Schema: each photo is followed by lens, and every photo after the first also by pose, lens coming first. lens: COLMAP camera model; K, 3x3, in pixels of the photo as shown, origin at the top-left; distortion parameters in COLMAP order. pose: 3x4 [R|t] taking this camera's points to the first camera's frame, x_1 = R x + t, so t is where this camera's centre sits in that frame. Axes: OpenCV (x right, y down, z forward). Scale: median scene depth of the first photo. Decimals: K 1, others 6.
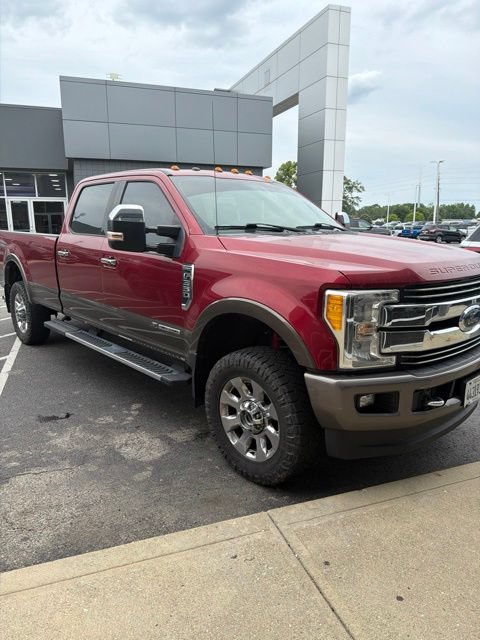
lens RADIAL K [[469.7, 0, 243.0], [0, 469.7, 324.6], [0, 0, 1]] dist [0.014662, -0.003982]
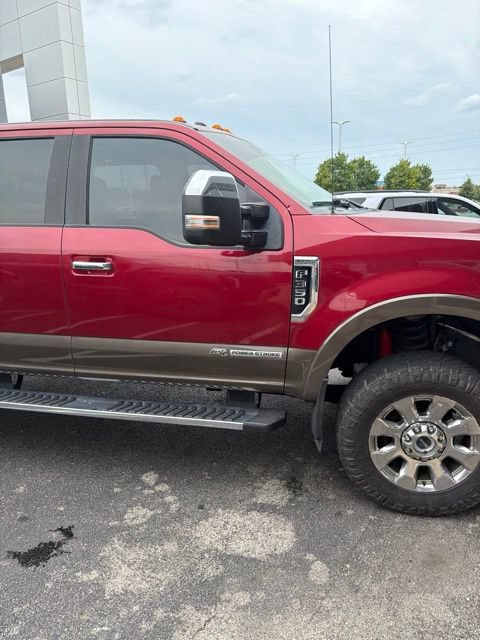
lens RADIAL K [[468.8, 0, 256.2], [0, 468.8, 320.7], [0, 0, 1]] dist [0.004711, -0.026397]
pose [[0.803785, -0.158955, 0.573292, -0.576031], [0.143404, 0.986998, 0.072603, -0.094212], [-0.577378, 0.023856, 0.816128, 0.459024]]
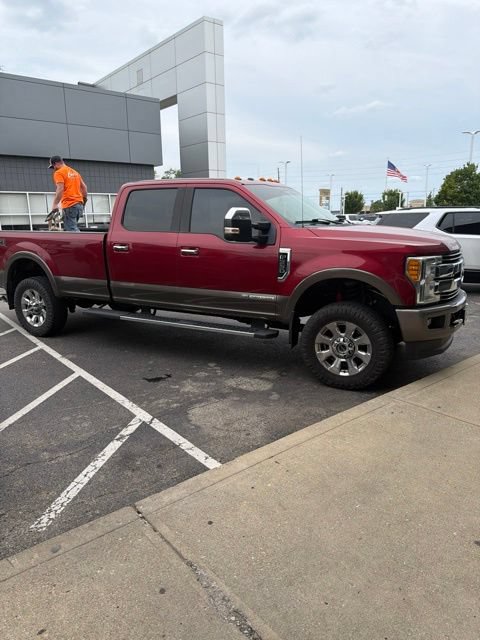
lens RADIAL K [[466.8, 0, 240.9], [0, 466.8, 331.9], [0, 0, 1]] dist [0.040686, -0.042310]
pose [[0.946393, -0.093778, 0.309106, -0.684785], [0.086147, 0.995547, 0.038275, 0.054932], [-0.311319, -0.009595, 0.950257, -0.300500]]
